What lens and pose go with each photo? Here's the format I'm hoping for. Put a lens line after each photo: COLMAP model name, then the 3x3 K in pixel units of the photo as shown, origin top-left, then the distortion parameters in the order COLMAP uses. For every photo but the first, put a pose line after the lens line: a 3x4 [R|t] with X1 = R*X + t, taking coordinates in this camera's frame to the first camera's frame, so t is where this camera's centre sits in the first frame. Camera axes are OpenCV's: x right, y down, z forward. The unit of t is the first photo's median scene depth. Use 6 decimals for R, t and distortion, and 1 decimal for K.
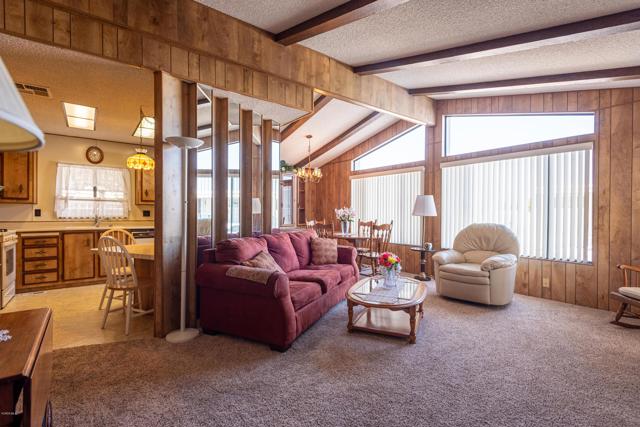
lens RADIAL K [[299.3, 0, 318.2], [0, 299.3, 212.9], [0, 0, 1]] dist [0.017792, -0.005653]
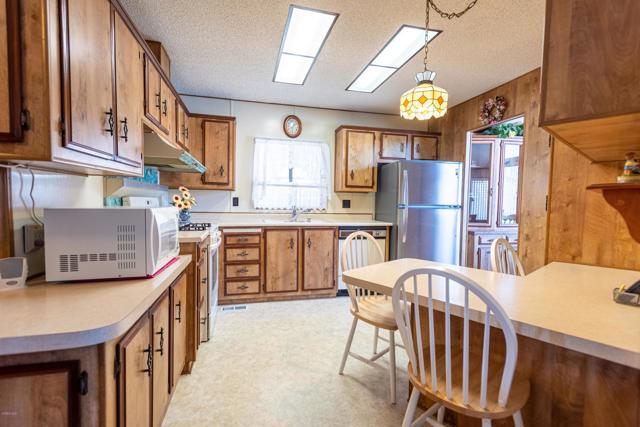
lens RADIAL K [[299.3, 0, 318.3], [0, 299.3, 213.0], [0, 0, 1]] dist [0.017792, -0.005653]
pose [[0.918411, 0.022707, -0.394976, -0.428719], [-0.011276, 0.999448, 0.031237, 0.002009], [0.395467, -0.024235, 0.918160, 0.371623]]
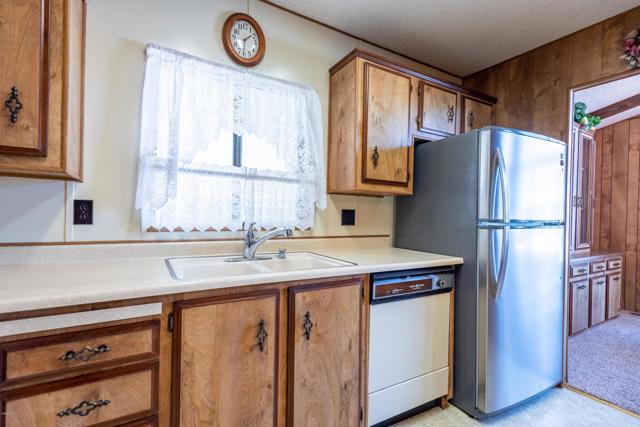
lens RADIAL K [[299.3, 0, 318.6], [0, 299.3, 215.0], [0, 0, 1]] dist [0.017792, -0.005653]
pose [[0.992896, 0.015846, -0.117926, -0.702577], [-0.015742, 0.999874, 0.001816, -0.001862], [0.117940, 0.000053, 0.993021, 0.776520]]
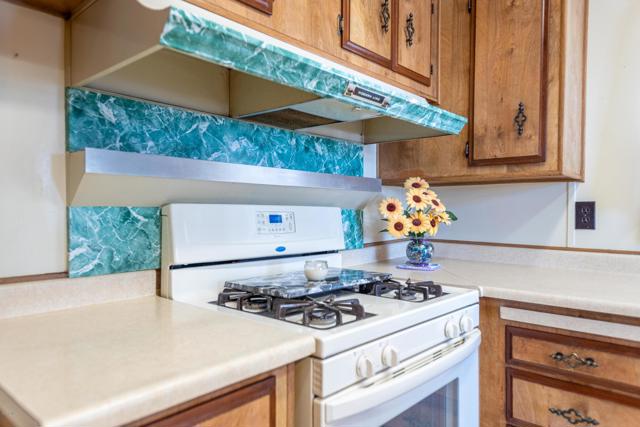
lens RADIAL K [[428.4, 0, 317.5], [0, 428.4, 211.9], [0, 0, 1]] dist [0.024987, -0.001037]
pose [[0.172645, -0.003210, -0.984979, -0.634564], [-0.006696, 0.999968, -0.004432, -0.000400], [0.984961, 0.007361, 0.172618, 0.747824]]
